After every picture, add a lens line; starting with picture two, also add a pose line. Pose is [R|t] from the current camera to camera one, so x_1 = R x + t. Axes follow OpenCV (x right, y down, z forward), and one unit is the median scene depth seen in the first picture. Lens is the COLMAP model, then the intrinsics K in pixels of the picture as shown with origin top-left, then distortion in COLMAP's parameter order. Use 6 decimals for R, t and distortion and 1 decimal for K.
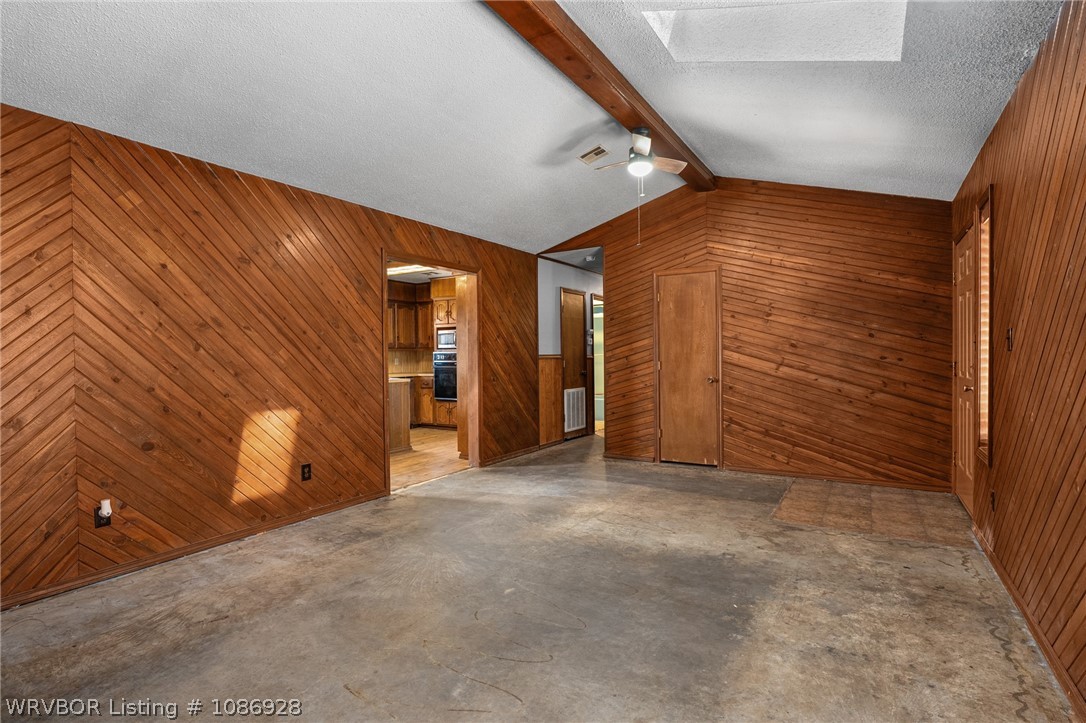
lens RADIAL K [[529.6, 0, 550.3], [0, 529.6, 356.7], [0, 0, 1]] dist [0.000495, 0.000457]
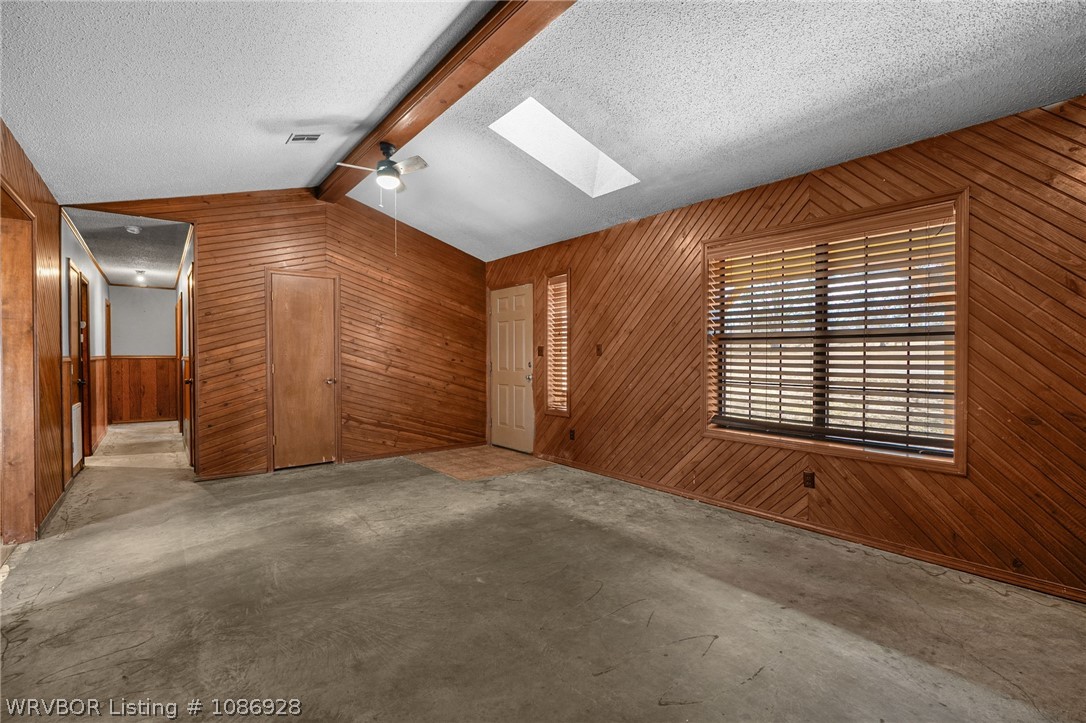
lens RADIAL K [[485.0, 0, 542.0], [0, 485.0, 359.5], [0, 0, 1]] dist [-0.013738, 0.005072]
pose [[0.357459, 0.001583, 0.933928, -0.478524], [0.001639, 0.999996, -0.002322, 0.003867], [-0.933928, 0.002360, 0.357455, 0.278604]]
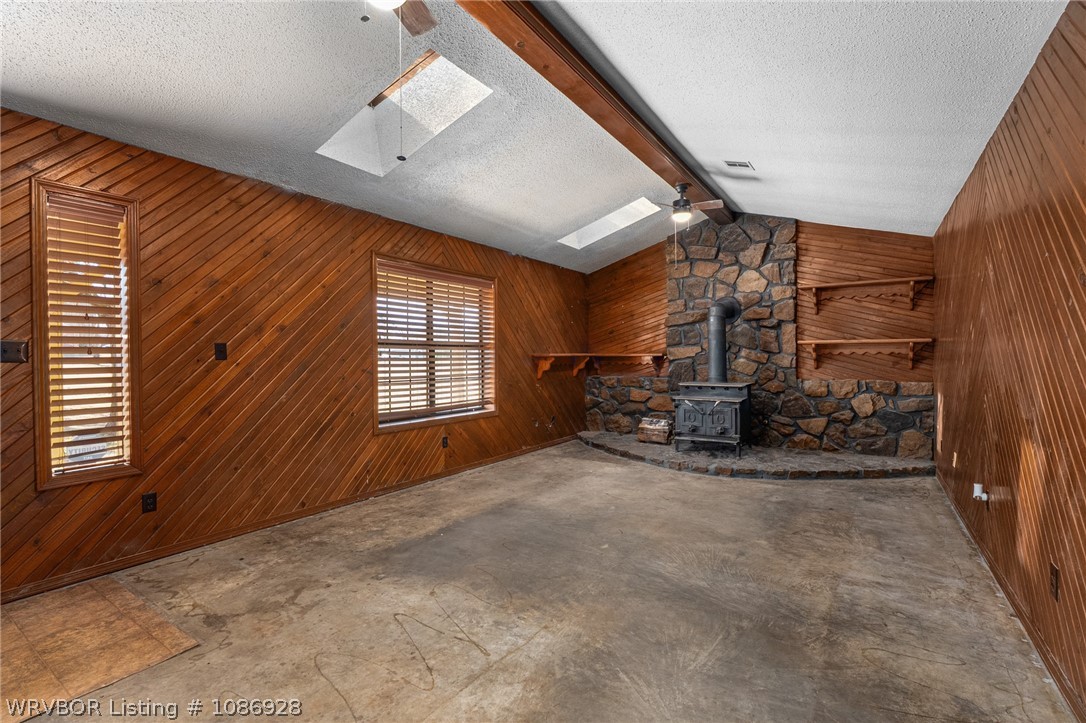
lens RADIAL K [[485.0, 0, 542.0], [0, 485.0, 359.5], [0, 0, 1]] dist [-0.013738, 0.005072]
pose [[-0.998100, 0.015147, 0.059732, -0.002525], [0.015703, 0.999838, 0.008840, -0.004354], [-0.059589, 0.009761, -0.998175, 1.100936]]
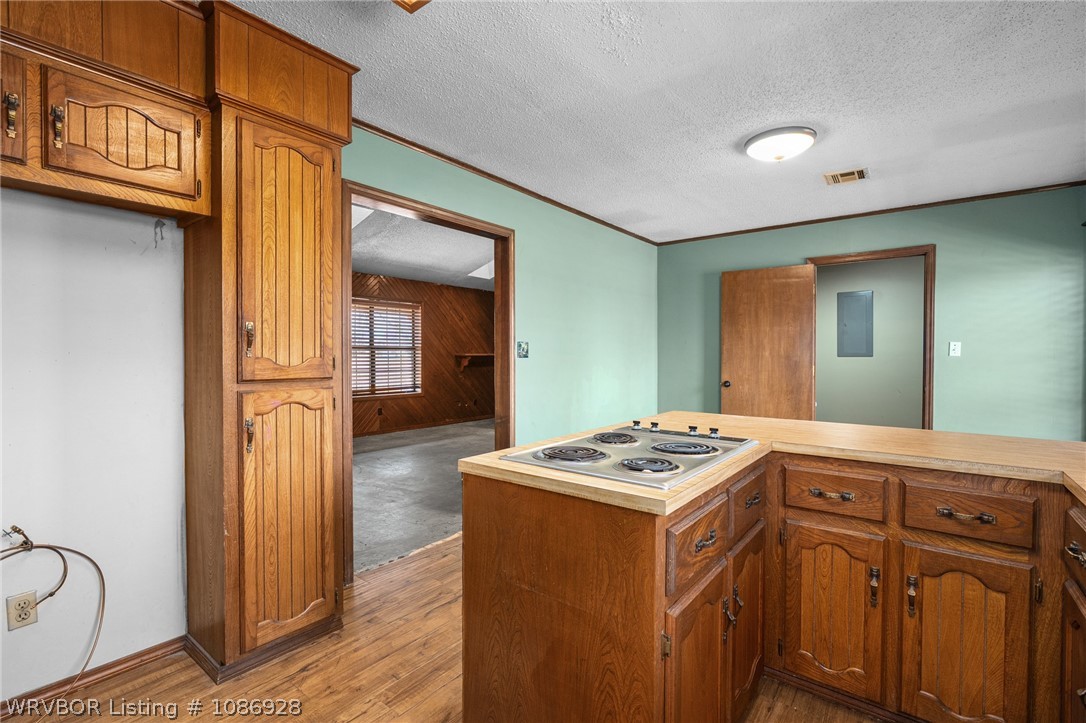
lens RADIAL K [[485.0, 0, 542.0], [0, 485.0, 359.5], [0, 0, 1]] dist [-0.013738, 0.005072]
pose [[-0.991535, 0.012503, 0.129237, -0.418821], [0.013388, 0.999892, 0.005983, 0.004927], [-0.129148, 0.007662, -0.991596, 1.535021]]
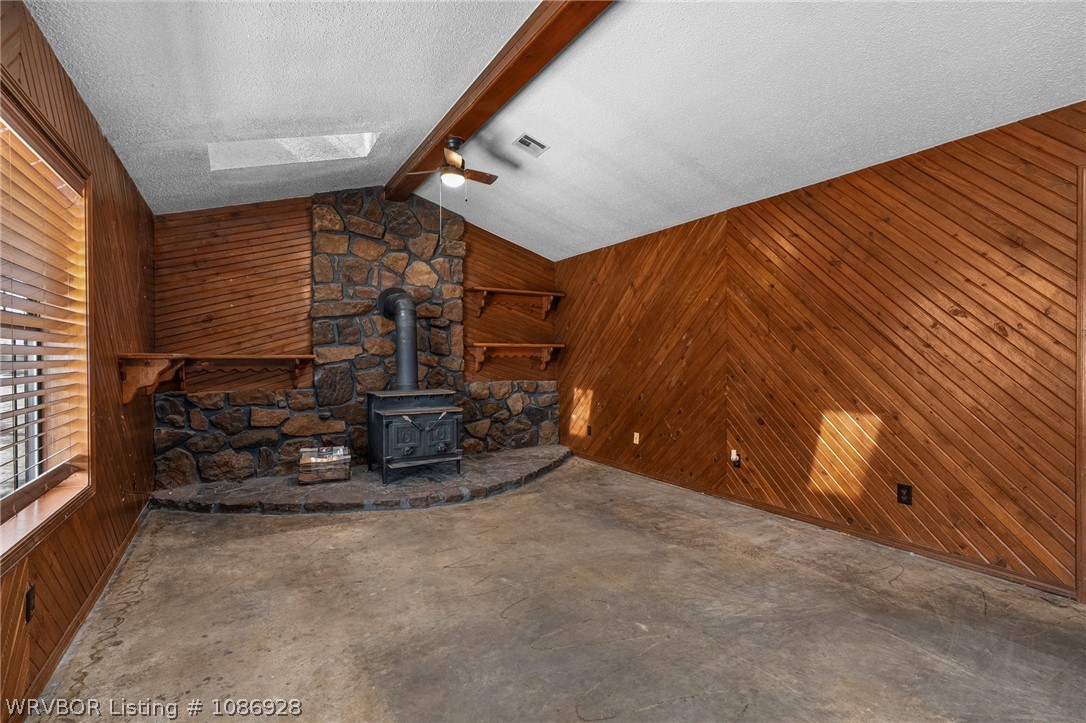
lens RADIAL K [[498.9, 0, 543.0], [0, 498.9, 361.5], [0, 0, 1]] dist [-0.014147, 0.004164]
pose [[-0.474162, 0.018494, -0.880244, 0.369048], [0.005040, 0.999820, 0.018291, -0.006630], [0.880423, 0.004236, -0.474170, 0.640915]]
